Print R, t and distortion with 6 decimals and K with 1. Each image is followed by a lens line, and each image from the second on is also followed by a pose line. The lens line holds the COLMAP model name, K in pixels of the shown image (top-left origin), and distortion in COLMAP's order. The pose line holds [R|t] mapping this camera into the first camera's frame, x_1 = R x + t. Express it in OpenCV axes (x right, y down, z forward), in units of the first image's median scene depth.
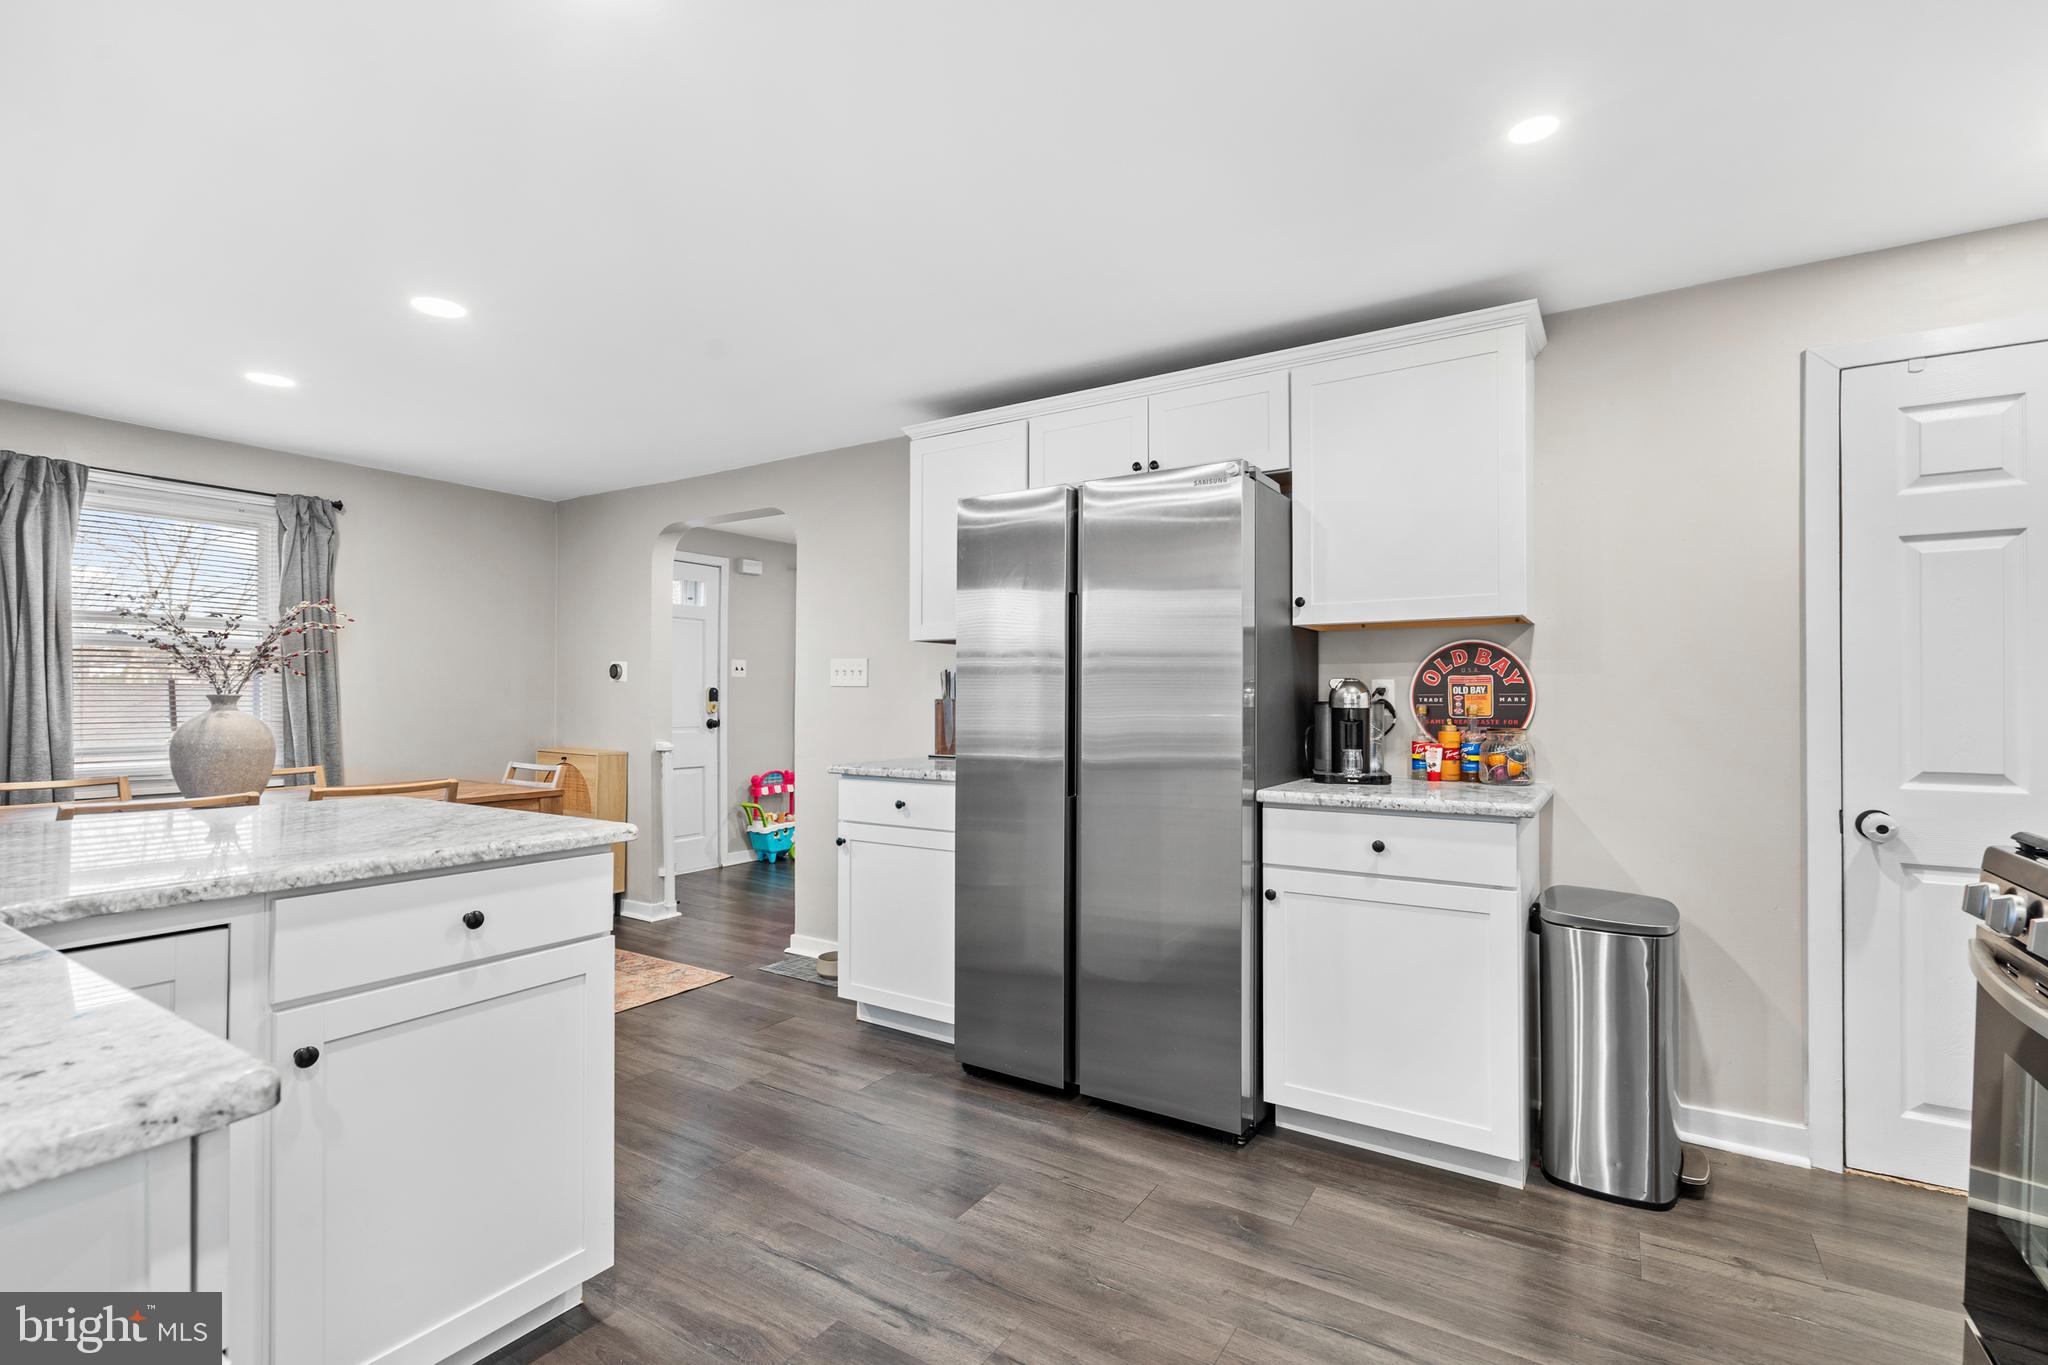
lens RADIAL K [[952.7, 0, 1022.1], [0, 952.7, 695.3], [0, 0, 1]] dist [0.000257, 0.000122]
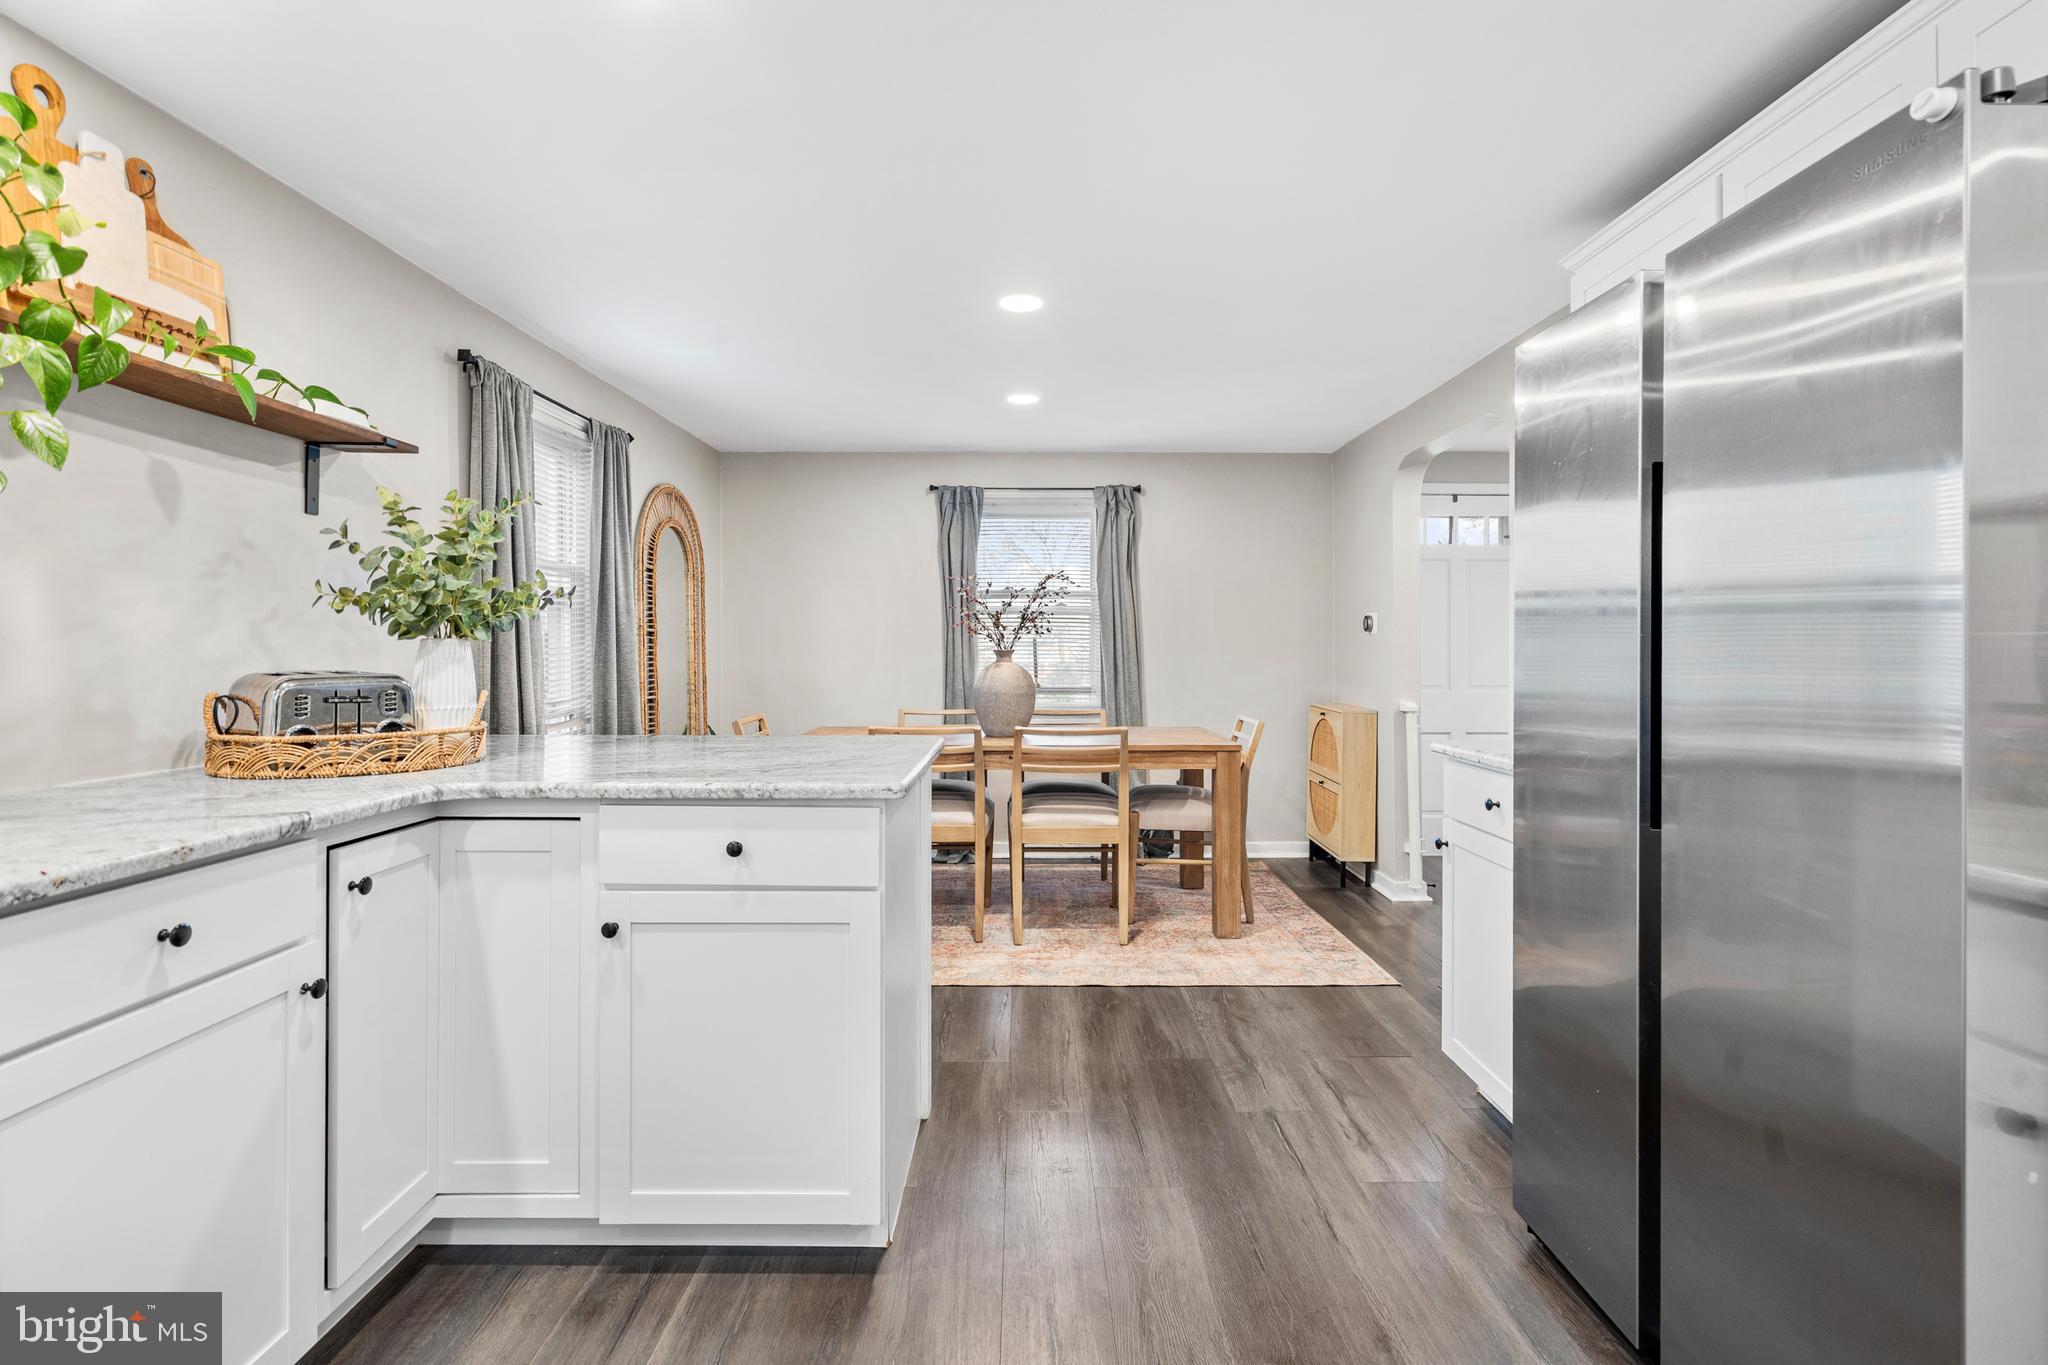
lens RADIAL K [[953.0, 0, 1022.0], [0, 953.0, 642.6], [0, 0, 1]] dist [-0.000742, 0.005263]
pose [[0.543491, -0.007110, -0.839385, 0.292601], [0.001032, 0.999969, -0.007802, 0.000021], [0.839414, 0.003374, 0.543482, 0.350056]]
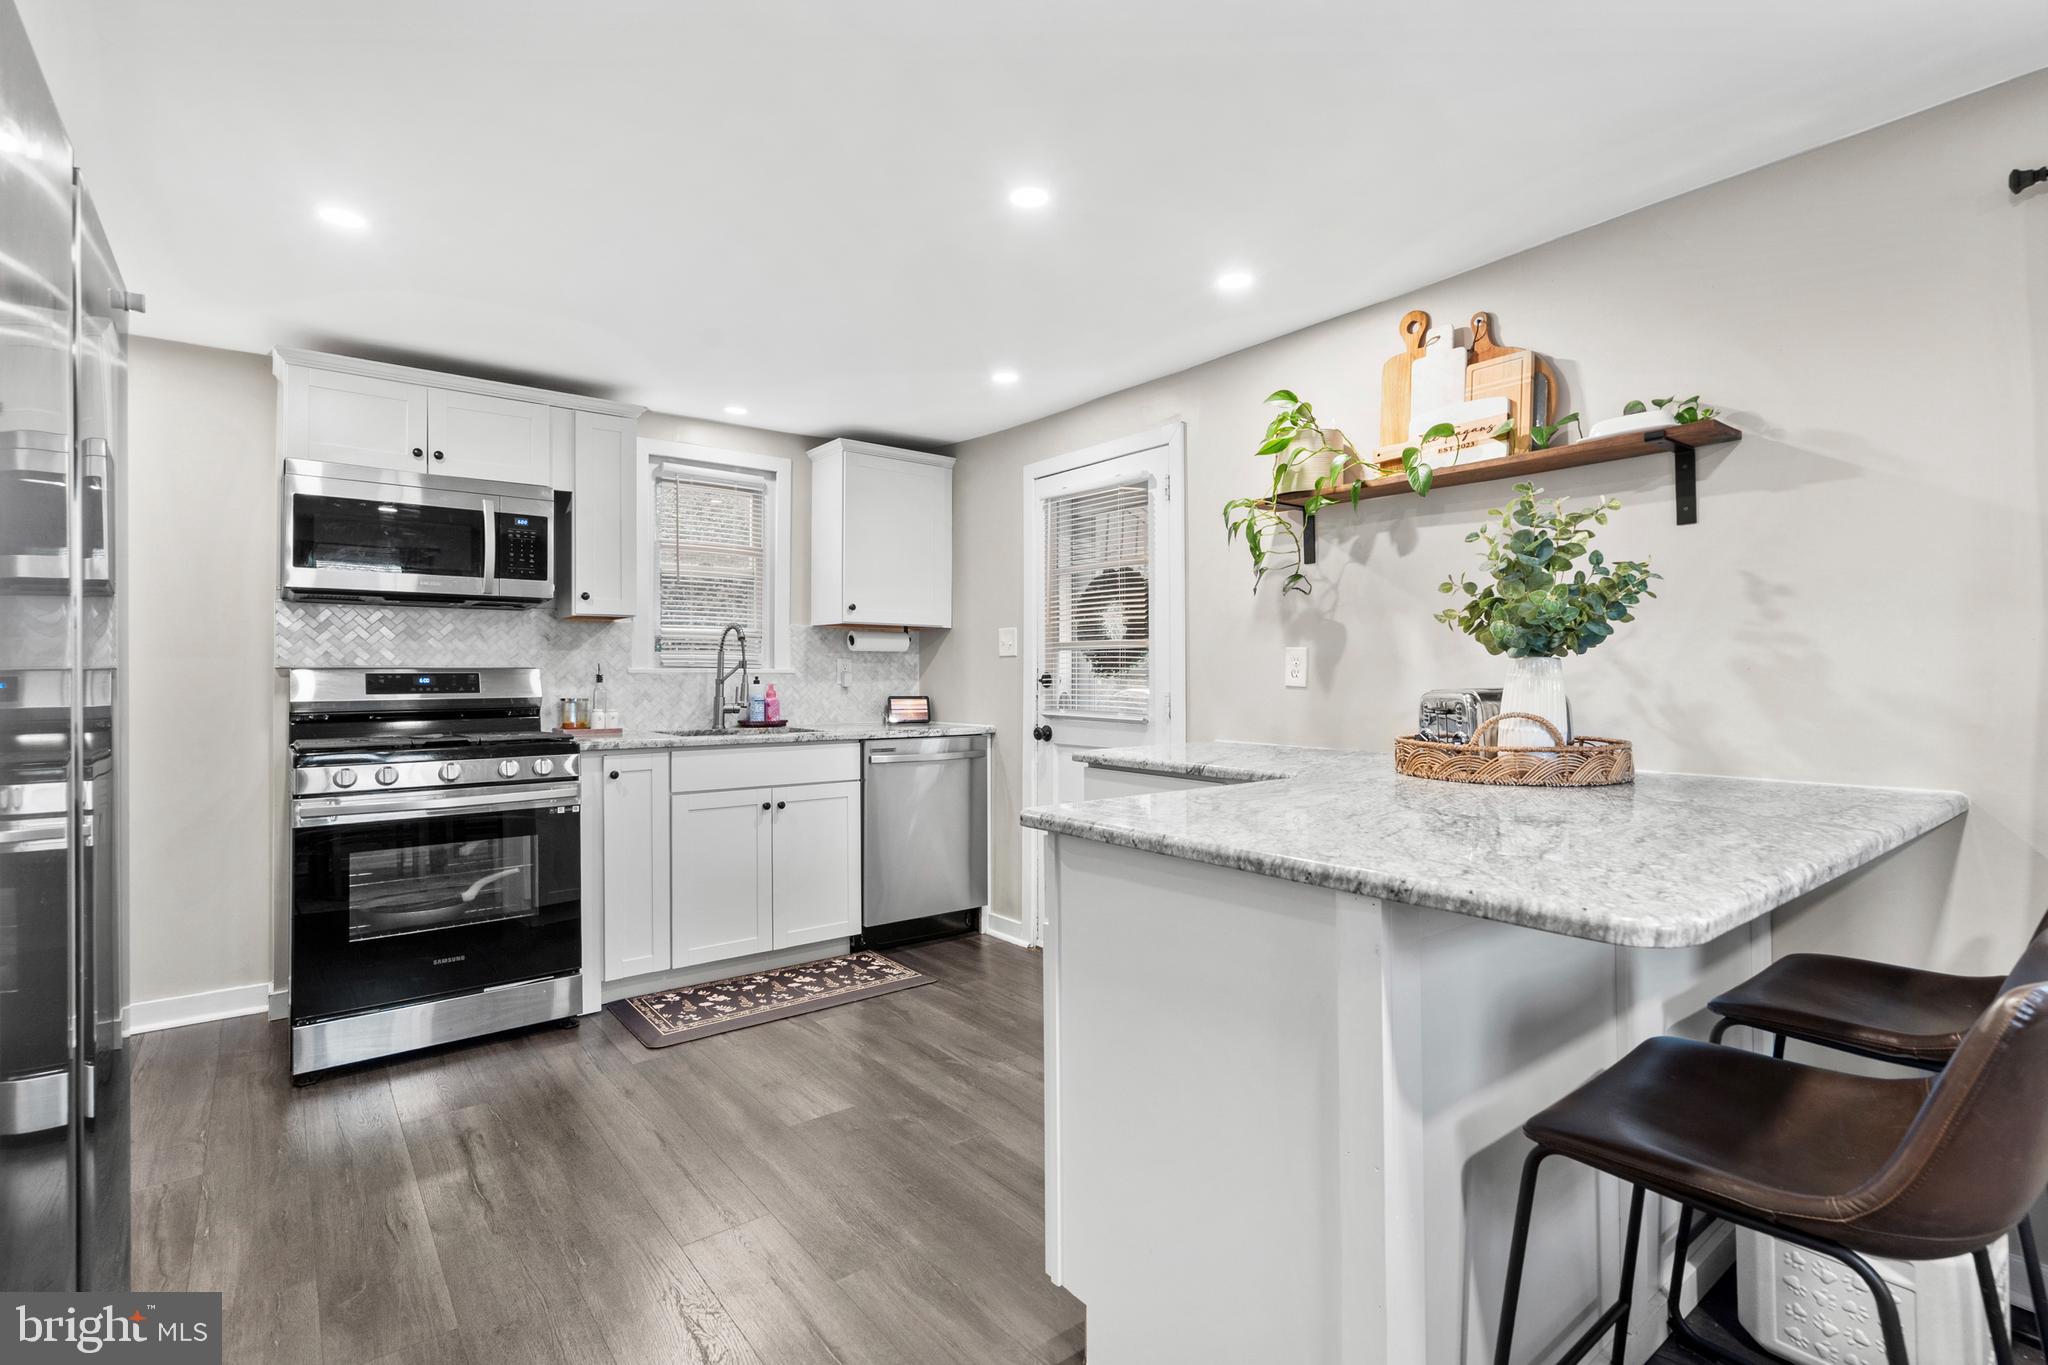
lens RADIAL K [[952.3, 0, 1024.6], [0, 952.3, 664.2], [0, 0, 1]] dist [0.000557, 0.001380]
pose [[-0.947598, 0.003666, 0.319444, -0.426024], [0.000191, 0.999940, -0.010910, 0.004505], [-0.319465, -0.010277, -0.947542, 1.141400]]
